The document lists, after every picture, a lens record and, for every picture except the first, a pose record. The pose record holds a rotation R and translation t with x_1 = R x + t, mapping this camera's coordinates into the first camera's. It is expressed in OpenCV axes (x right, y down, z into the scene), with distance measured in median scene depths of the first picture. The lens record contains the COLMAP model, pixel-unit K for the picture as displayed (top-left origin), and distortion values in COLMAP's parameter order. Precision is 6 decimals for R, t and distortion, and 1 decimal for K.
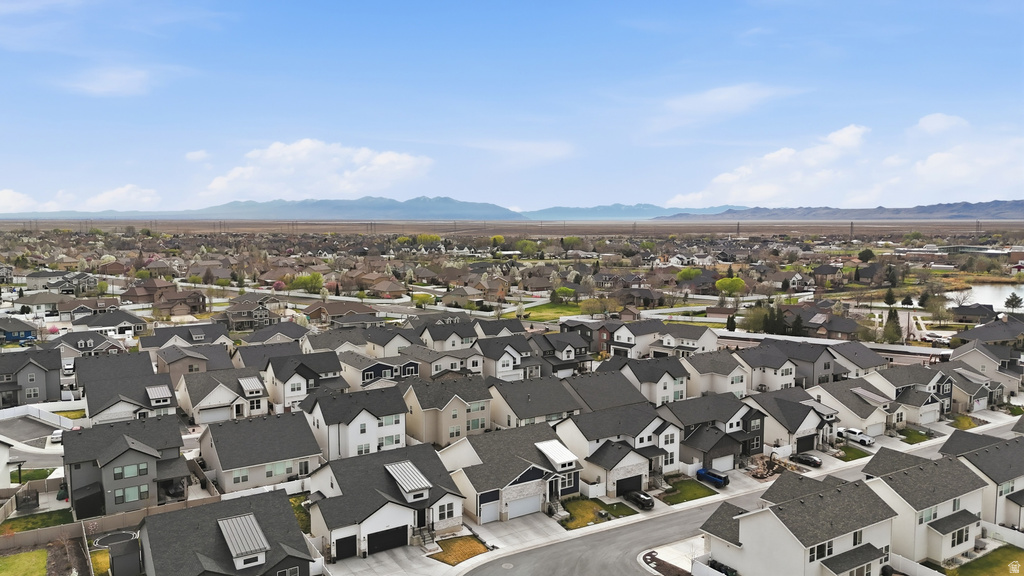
lens RADIAL K [[754.5, 0, 512.0], [0, 754.5, 288.0], [0, 0, 1]] dist [0.087662, -0.092866]
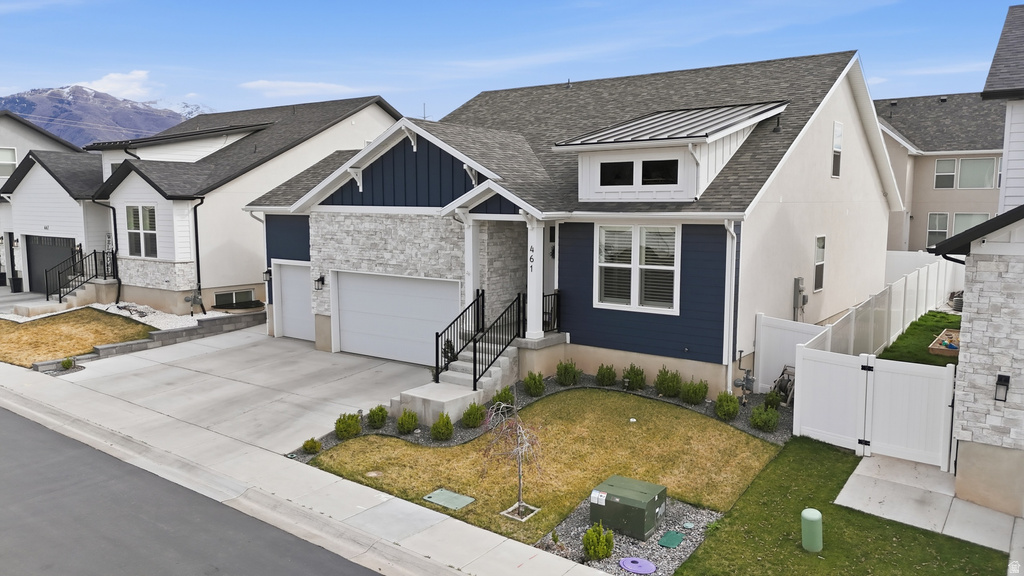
lens RADIAL K [[754.5, 0, 512.0], [0, 754.5, 288.0], [0, 0, 1]] dist [0.087662, -0.092866]
pose [[0.353020, 0.107161, -0.929459, 0.187449], [-0.093361, 0.992496, 0.078969, 0.210672], [0.930946, 0.058897, 0.360376, 0.777636]]
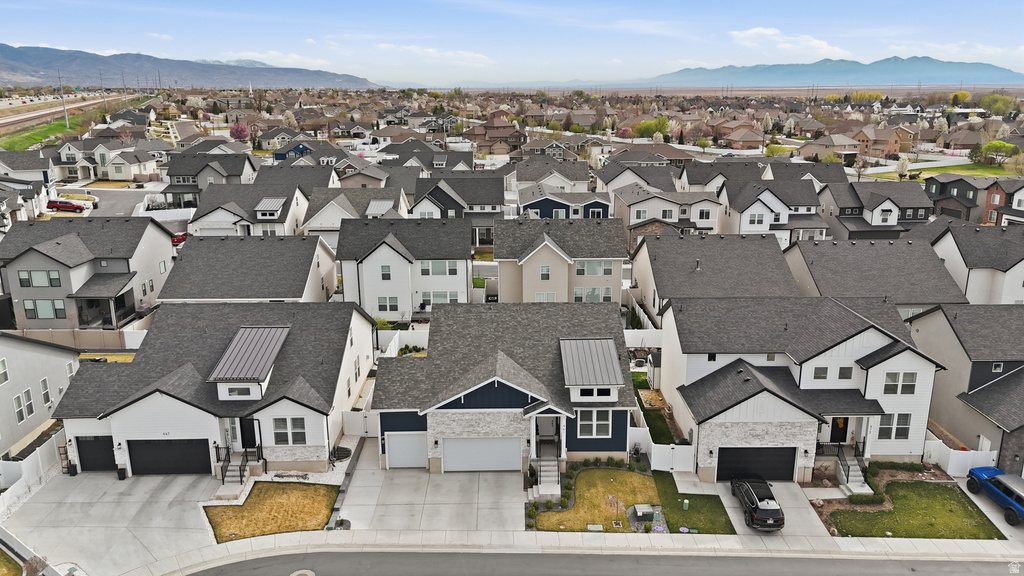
lens RADIAL K [[754.5, 0, 512.0], [0, 754.5, 288.0], [0, 0, 1]] dist [0.087662, -0.092866]
pose [[0.845371, 0.134008, -0.517098, 0.223430], [-0.046325, 0.982766, 0.178955, 0.074811], [0.532168, -0.127329, 0.837009, 0.498972]]
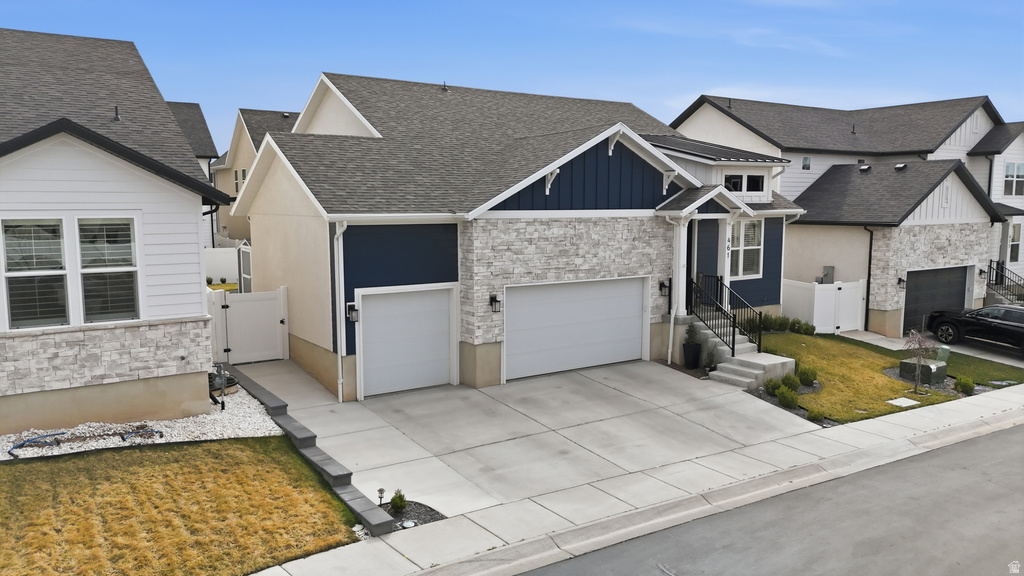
lens RADIAL K [[754.5, 0, 512.0], [0, 754.5, 288.0], [0, 0, 1]] dist [0.087662, -0.092866]
pose [[0.999773, -0.004143, 0.020887, -0.005283], [0.003809, 0.999864, 0.016041, 0.223024], [-0.020951, -0.015958, 0.999653, 0.645187]]
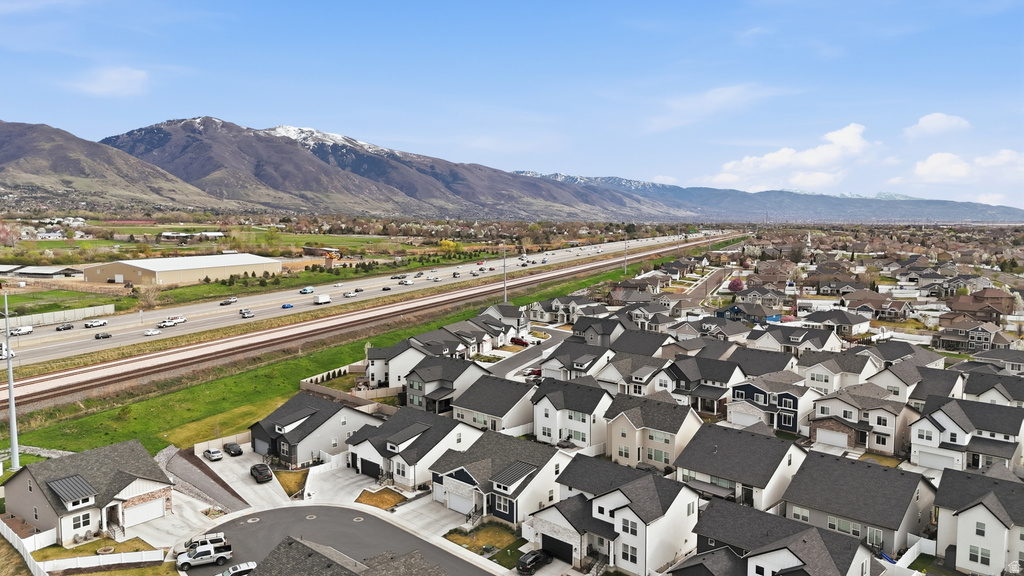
lens RADIAL K [[754.5, 0, 512.0], [0, 754.5, 288.0], [0, 0, 1]] dist [0.087662, -0.092866]
pose [[0.229968, 0.090153, -0.969014, 0.819371], [-0.093154, 0.993167, 0.070293, -0.067306], [0.968730, 0.074102, 0.236795, 0.654718]]
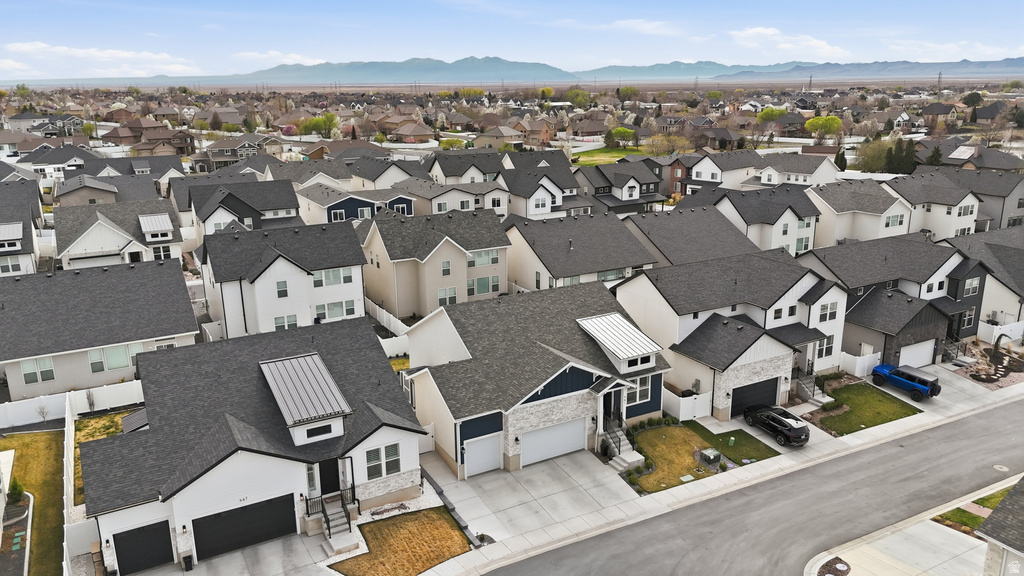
lens RADIAL K [[754.5, 0, 512.0], [0, 754.5, 288.0], [0, 0, 1]] dist [0.087662, -0.092866]
pose [[0.997748, 0.006477, -0.066758, 0.017596], [0.005180, 0.984912, 0.172979, 0.081527], [0.066871, -0.172935, 0.982660, 0.425783]]
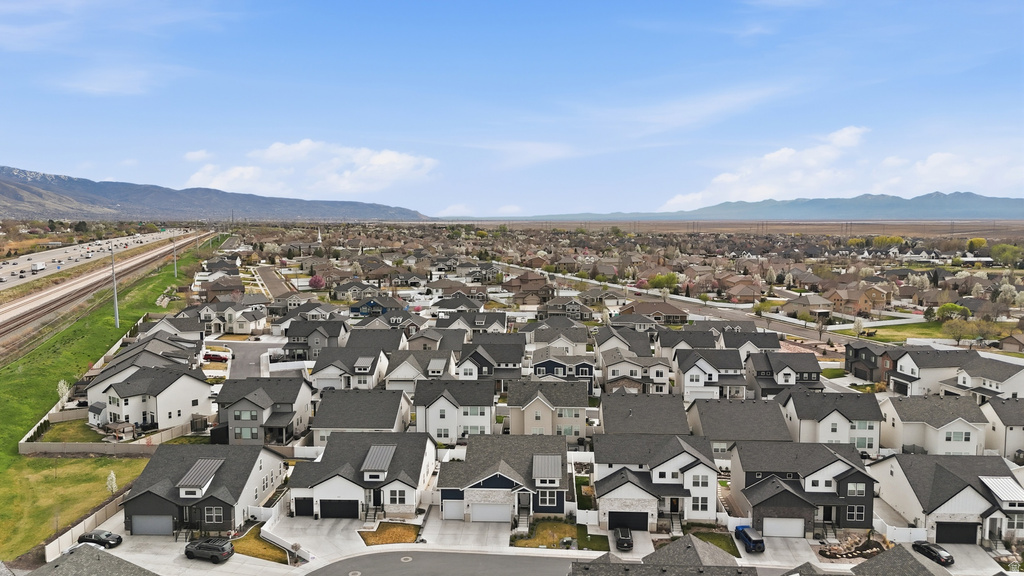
lens RADIAL K [[754.5, 0, 512.0], [0, 754.5, 288.0], [0, 0, 1]] dist [0.087662, -0.092866]
pose [[0.812856, 0.055005, -0.579862, 0.485835], [-0.055071, 0.998329, 0.017501, -0.018589], [0.579855, 0.017708, 0.814527, 0.168816]]
